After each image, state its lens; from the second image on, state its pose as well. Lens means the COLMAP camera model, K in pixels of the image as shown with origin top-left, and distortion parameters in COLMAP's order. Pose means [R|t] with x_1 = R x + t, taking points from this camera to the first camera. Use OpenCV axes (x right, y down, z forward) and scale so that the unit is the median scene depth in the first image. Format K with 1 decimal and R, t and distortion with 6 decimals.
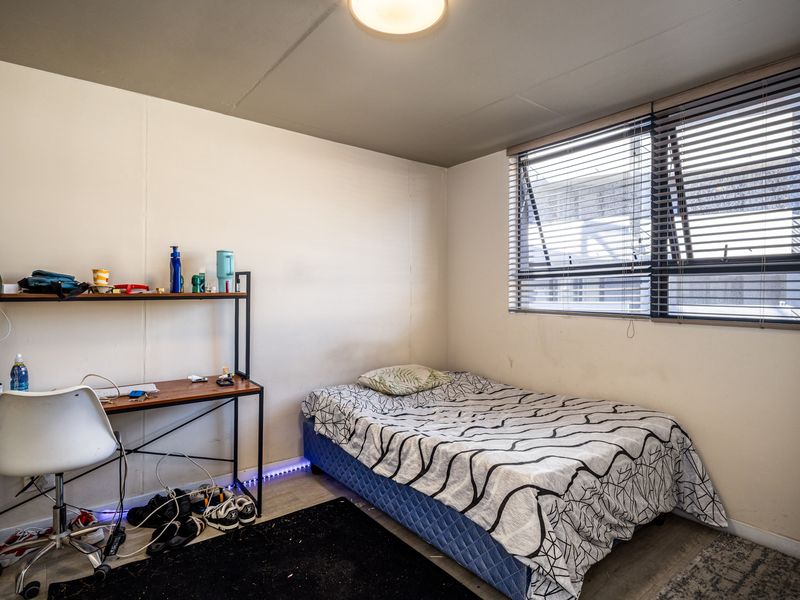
lens RADIAL K [[445.3, 0, 393.8], [0, 445.3, 292.6], [0, 0, 1]] dist [0.009245, -0.000231]
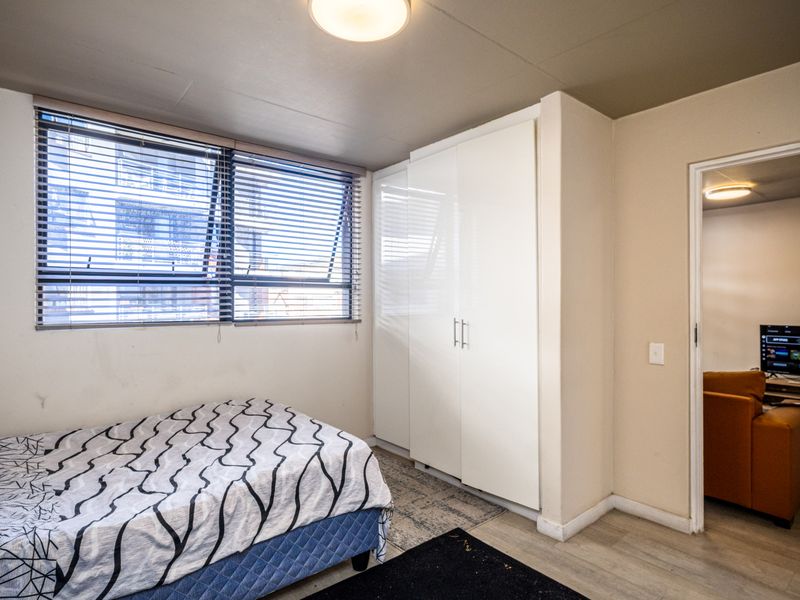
lens RADIAL K [[445.3, 0, 393.8], [0, 445.3, 302.1], [0, 0, 1]] dist [0.009245, -0.000231]
pose [[-0.021147, -0.004528, 0.999766, -0.695285], [0.005312, 0.999975, 0.004642, -0.000446], [-0.999762, 0.005409, -0.021122, 0.695279]]
